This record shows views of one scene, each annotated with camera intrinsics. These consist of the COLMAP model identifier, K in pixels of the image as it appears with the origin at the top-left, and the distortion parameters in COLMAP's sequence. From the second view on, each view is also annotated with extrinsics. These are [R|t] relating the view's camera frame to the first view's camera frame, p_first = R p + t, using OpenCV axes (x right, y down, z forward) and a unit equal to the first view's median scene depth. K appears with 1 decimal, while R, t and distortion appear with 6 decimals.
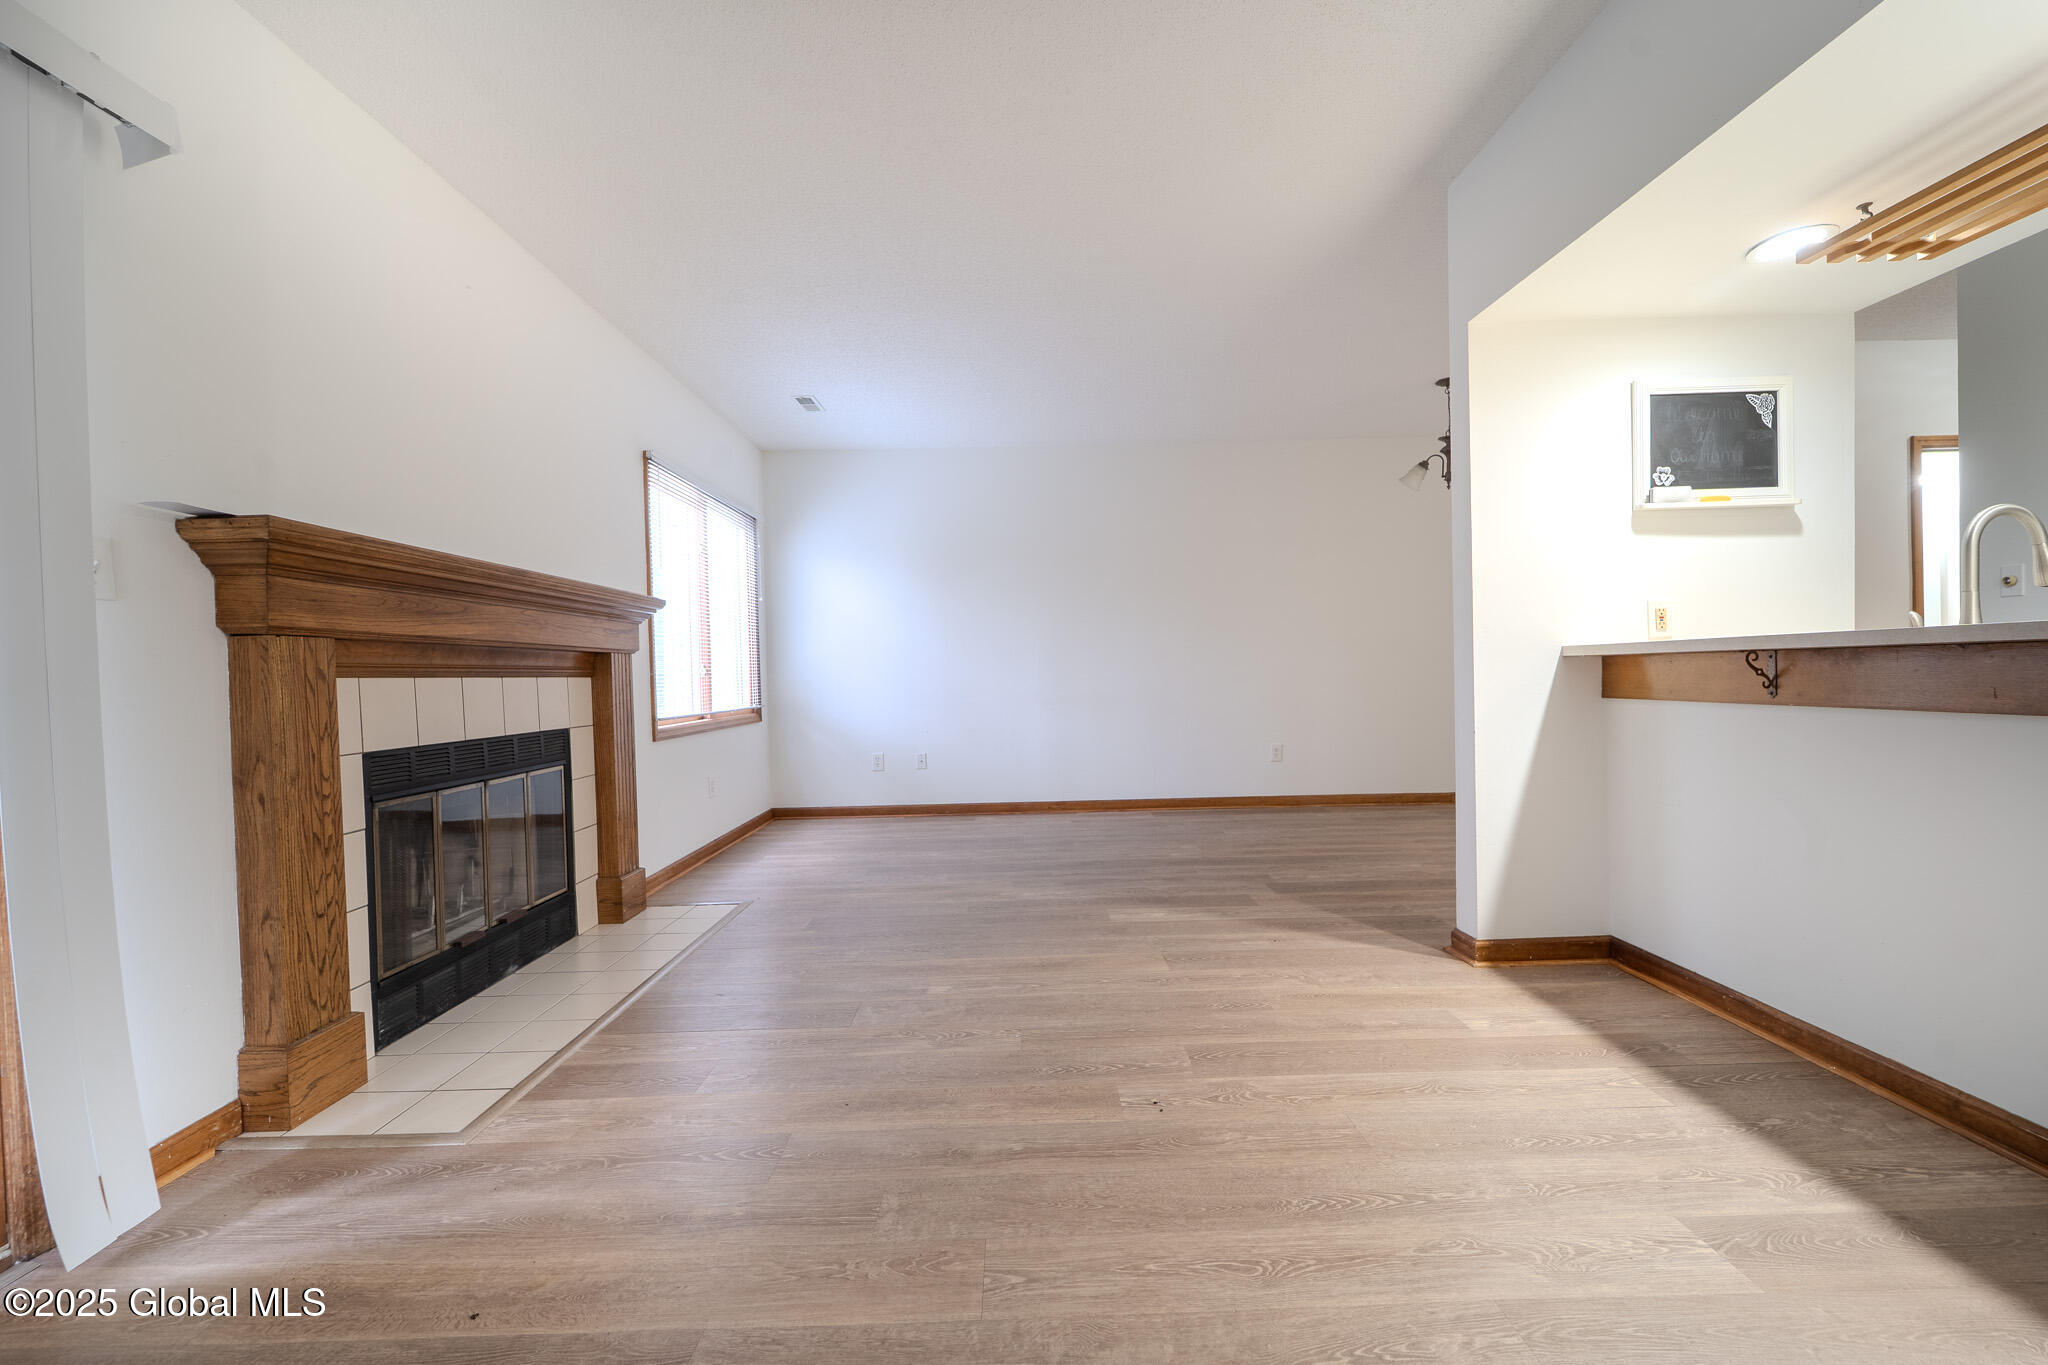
lens RADIAL K [[832.1, 0, 1024.7], [0, 832.1, 679.7], [0, 0, 1]] dist [0.003291, -0.001640]
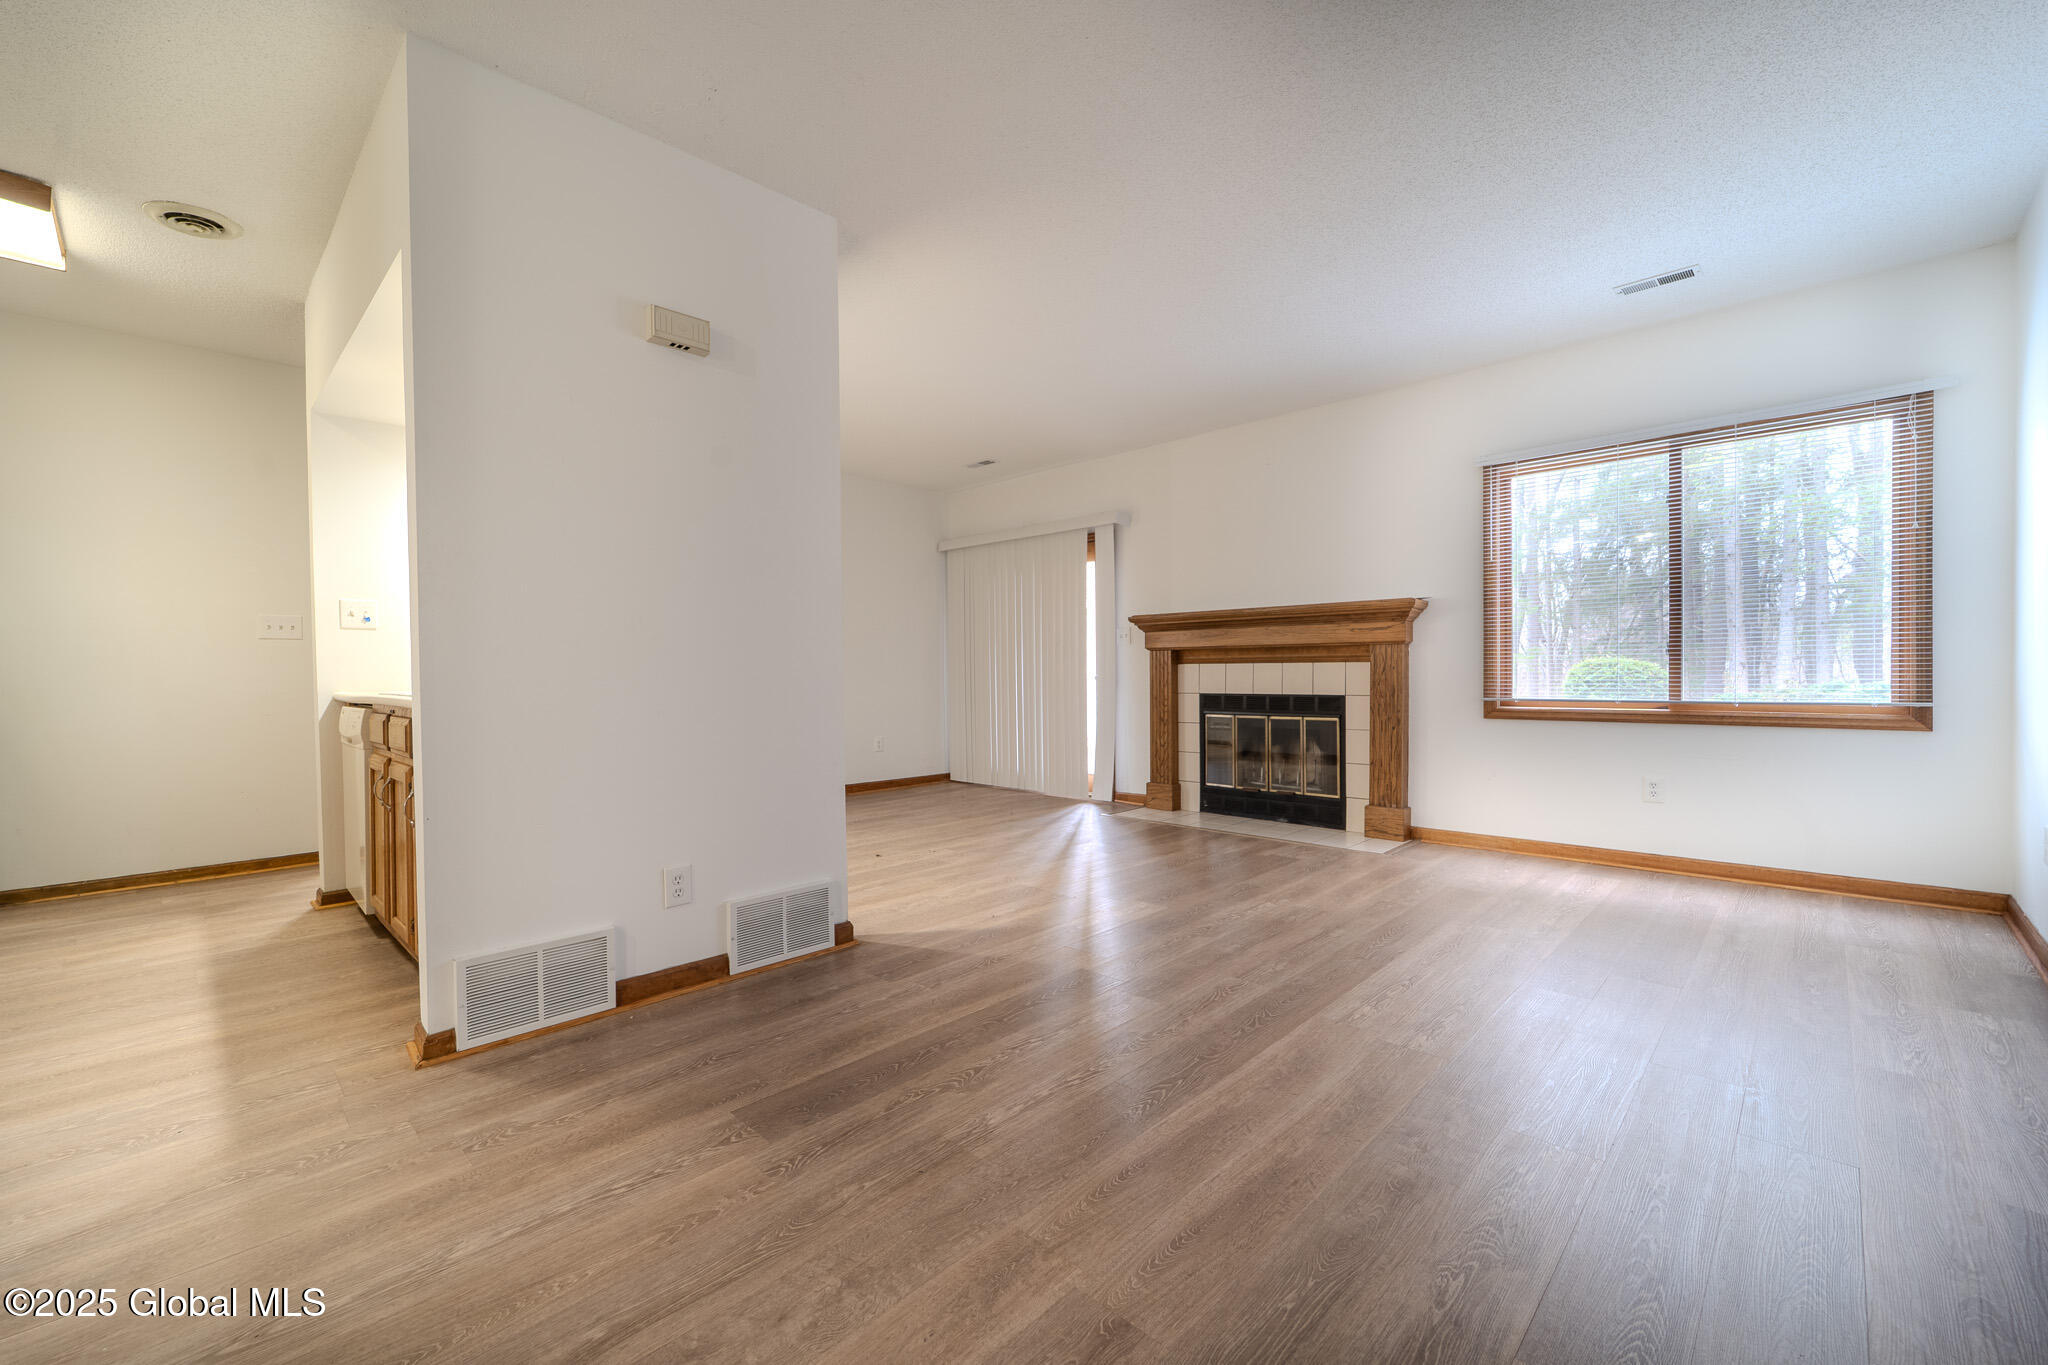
lens RADIAL K [[832.1, 0, 1025.5], [0, 832.1, 684.4], [0, 0, 1]] dist [0.003291, -0.001640]
pose [[-0.700294, 0.040416, -0.712709, 1.155301], [0.021092, 0.999132, 0.035934, -0.035407], [0.713543, 0.010132, -0.700539, 1.990477]]
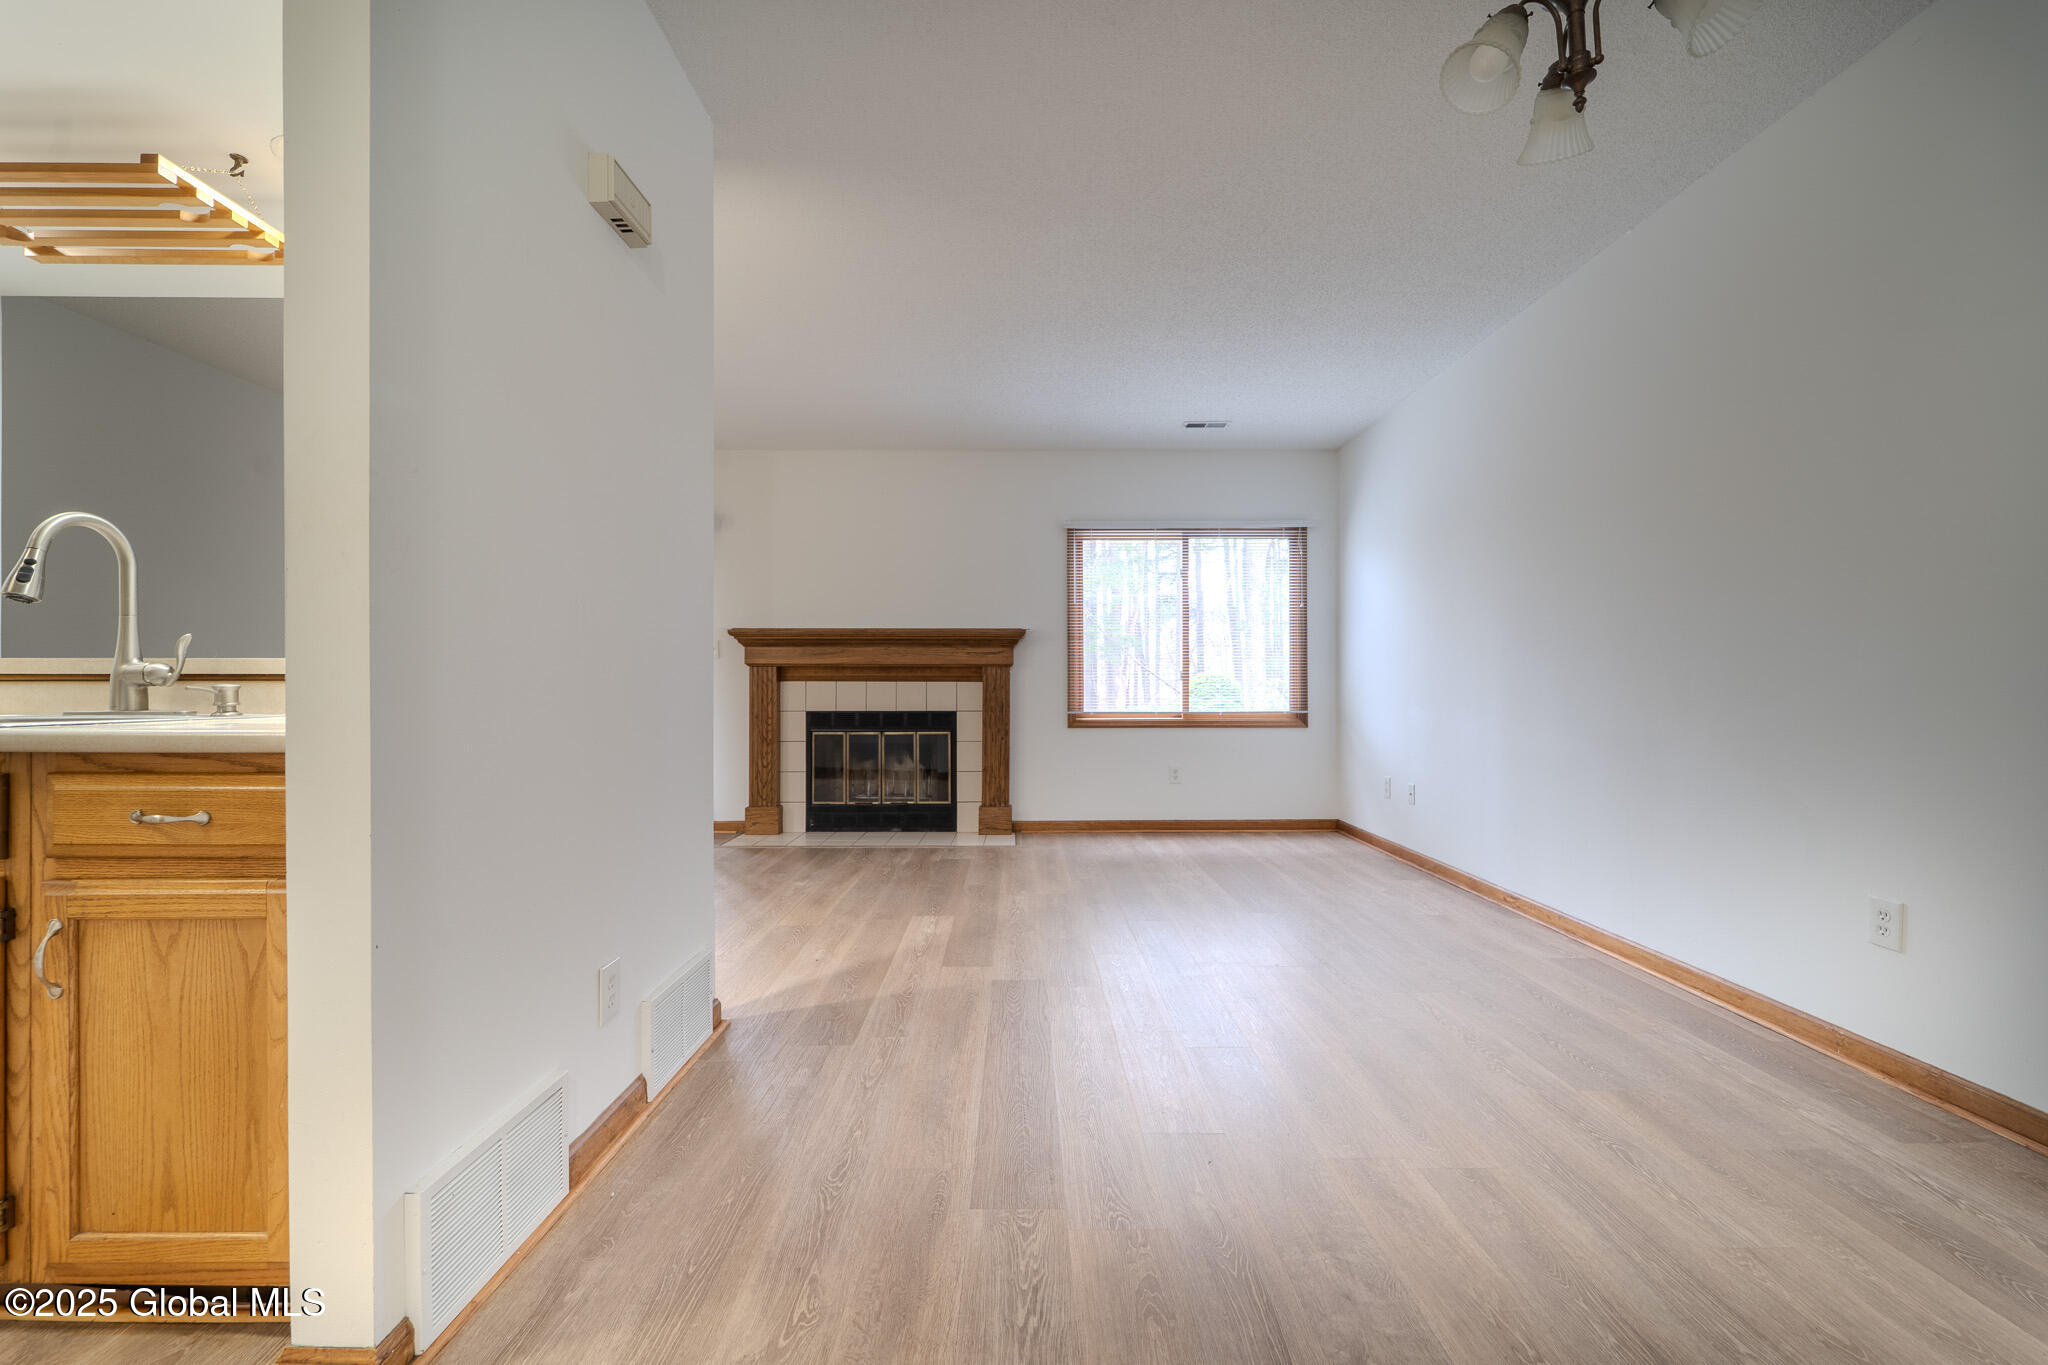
lens RADIAL K [[832.1, 0, 1029.0], [0, 832.1, 684.2], [0, 0, 1]] dist [0.003291, -0.001640]
pose [[0.001578, 0.018548, -0.999827, 1.417944], [-0.005874, 0.999811, 0.018538, -0.036606], [0.999982, 0.005844, 0.001687, 1.379858]]
